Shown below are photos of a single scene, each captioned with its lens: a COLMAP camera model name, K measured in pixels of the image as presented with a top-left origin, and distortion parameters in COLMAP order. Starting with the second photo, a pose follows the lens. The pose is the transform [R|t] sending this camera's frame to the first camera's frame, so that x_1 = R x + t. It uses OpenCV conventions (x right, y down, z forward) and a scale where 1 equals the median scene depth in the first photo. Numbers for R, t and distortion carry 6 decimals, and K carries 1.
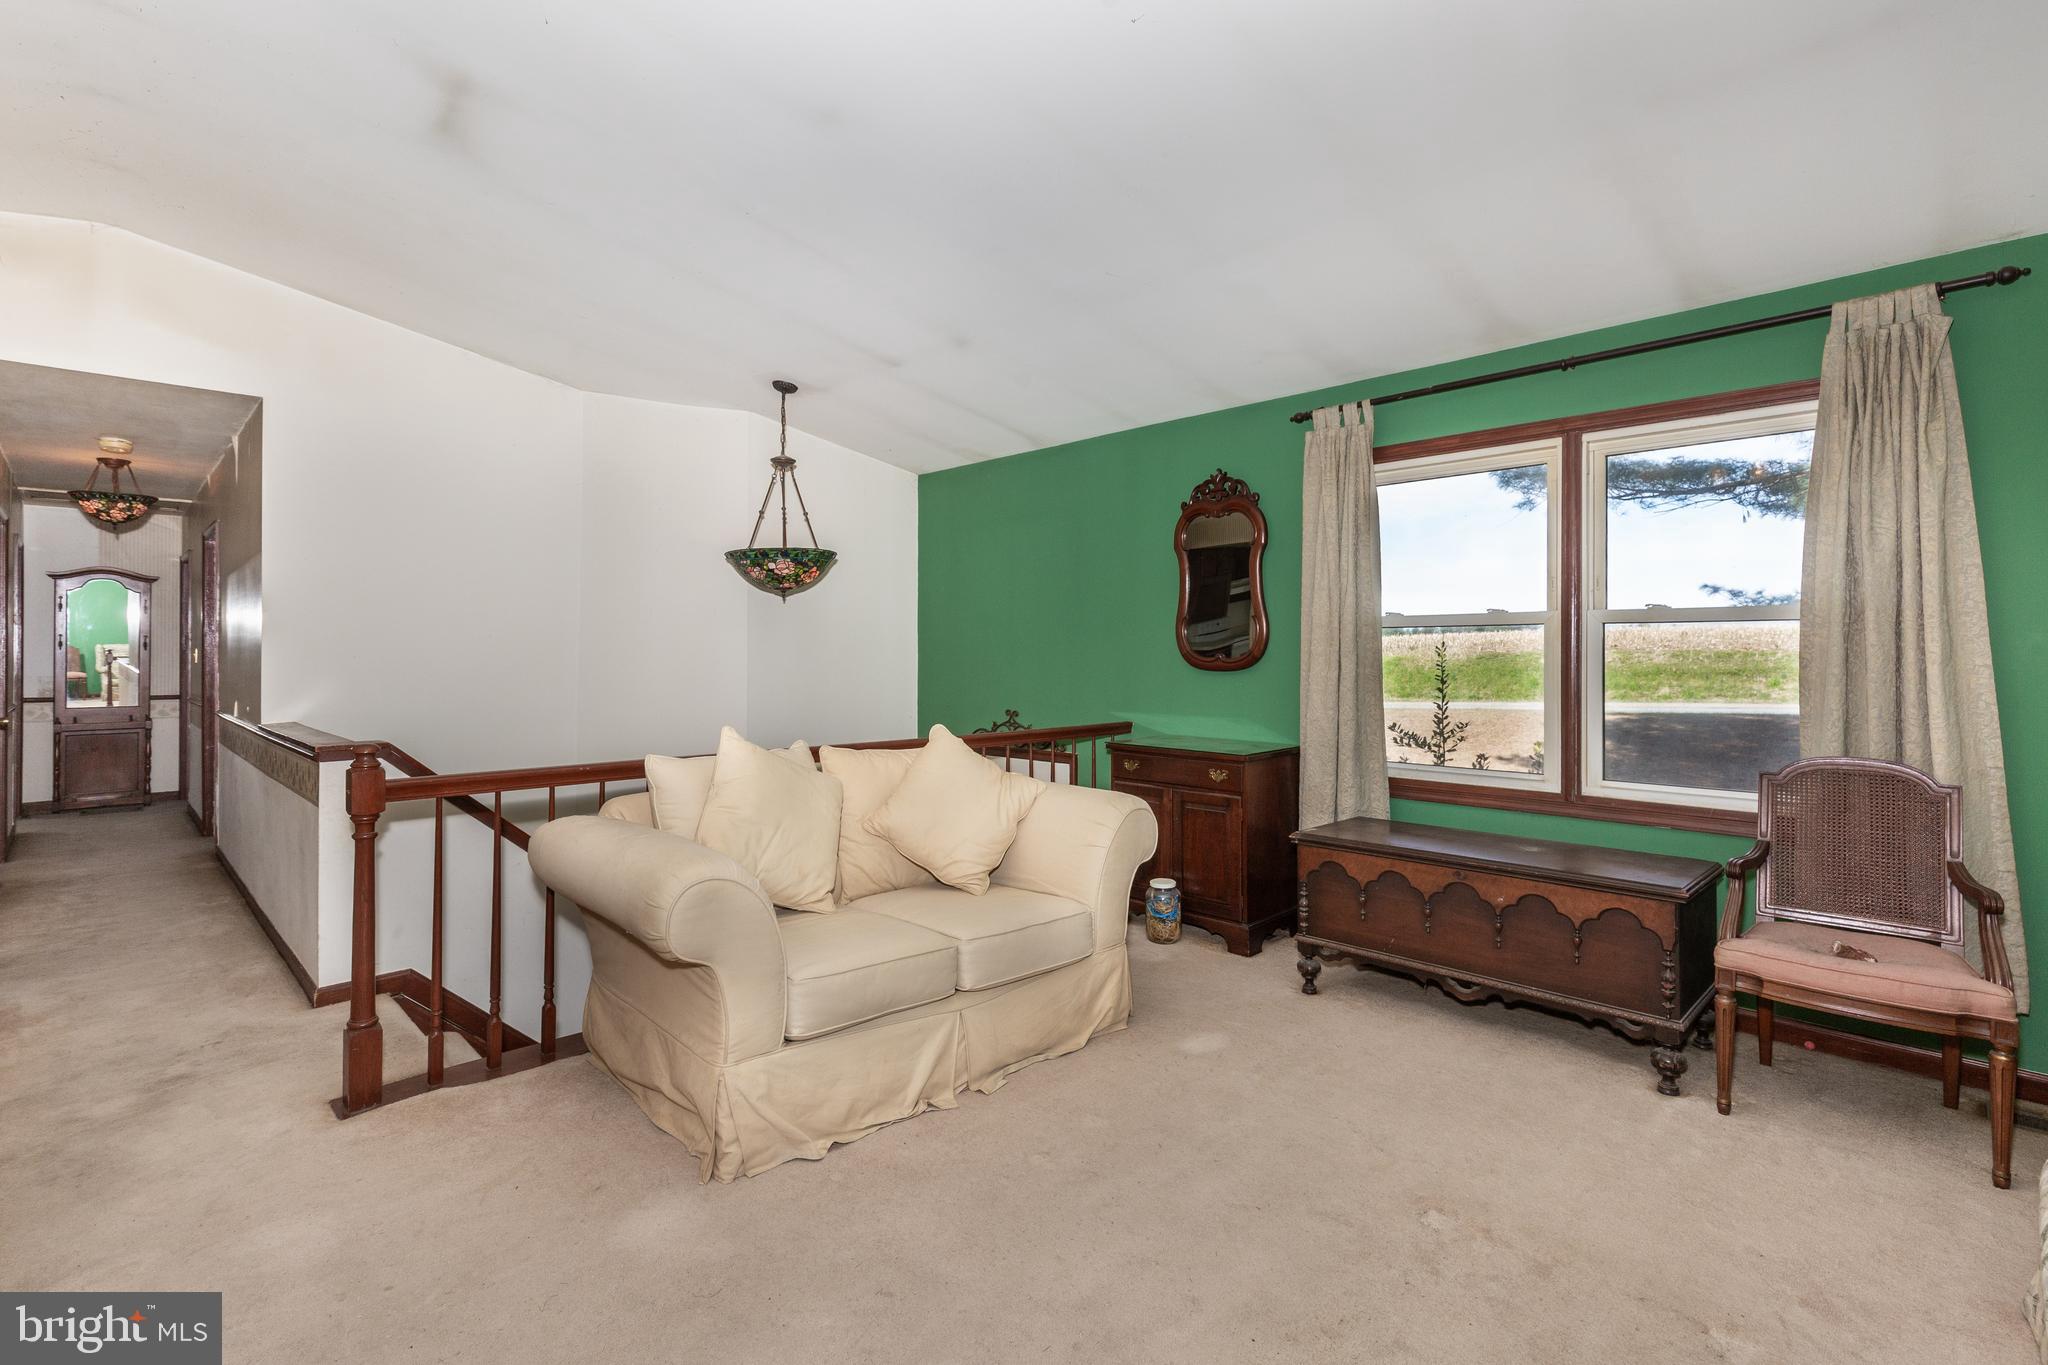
lens RADIAL K [[925.2, 0, 1032.5], [0, 925.2, 650.5], [0, 0, 1]] dist [-0.000246, -0.000357]
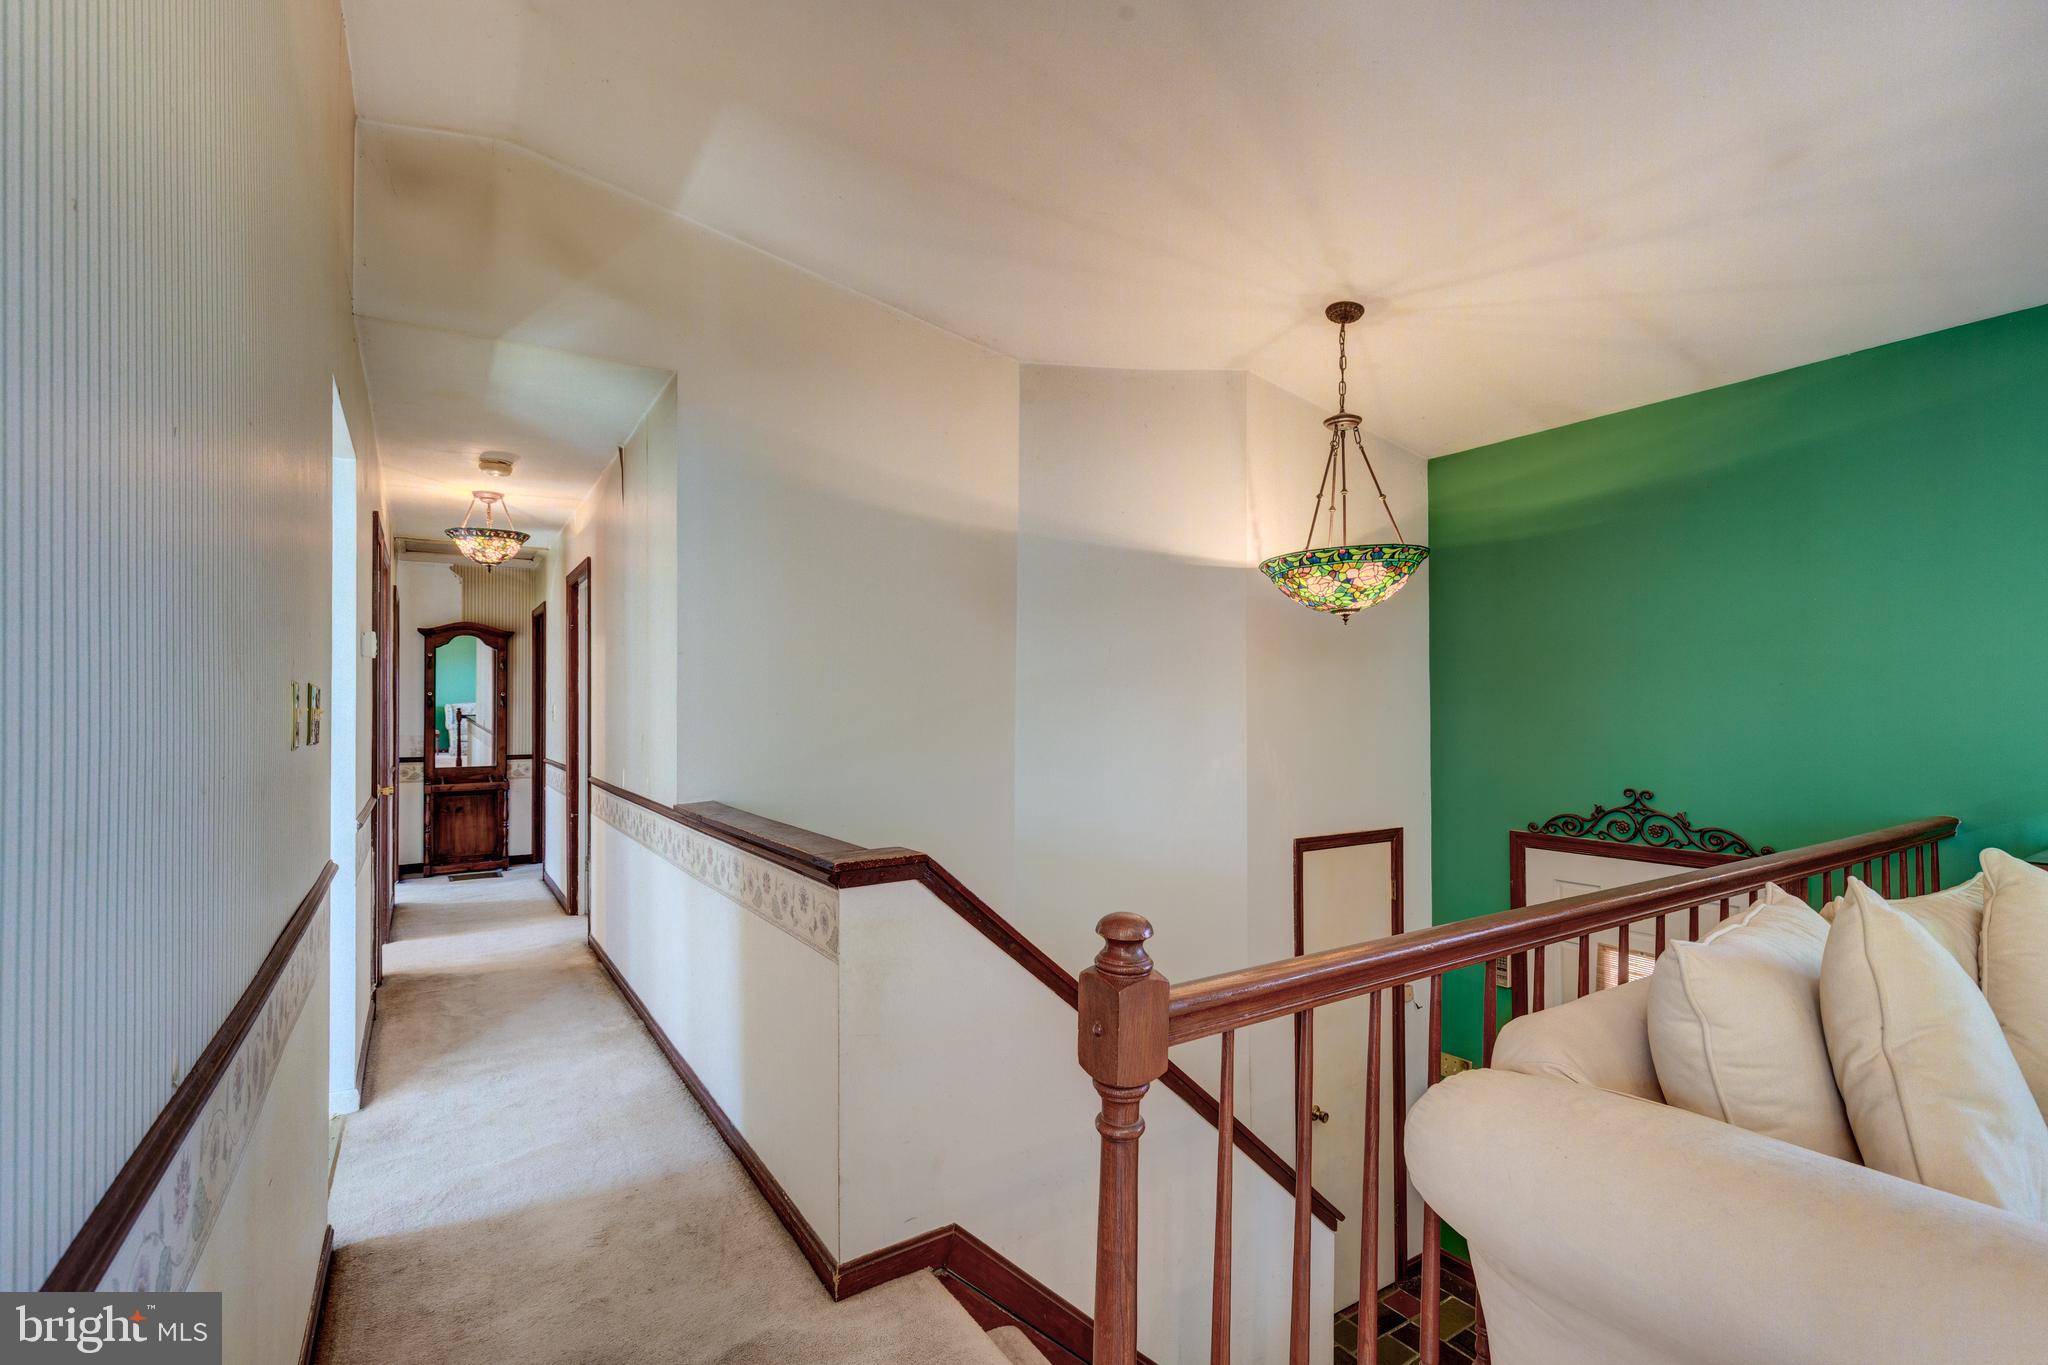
lens RADIAL K [[922.3, 0, 1027.7], [0, 922.3, 700.2], [0, 0, 1]] dist [0.001995, 0.000281]
pose [[0.975597, -0.007927, -0.219426, -0.275145], [0.006993, 0.999963, -0.005032, 0.000285], [0.219458, 0.003375, 0.975616, 0.233193]]
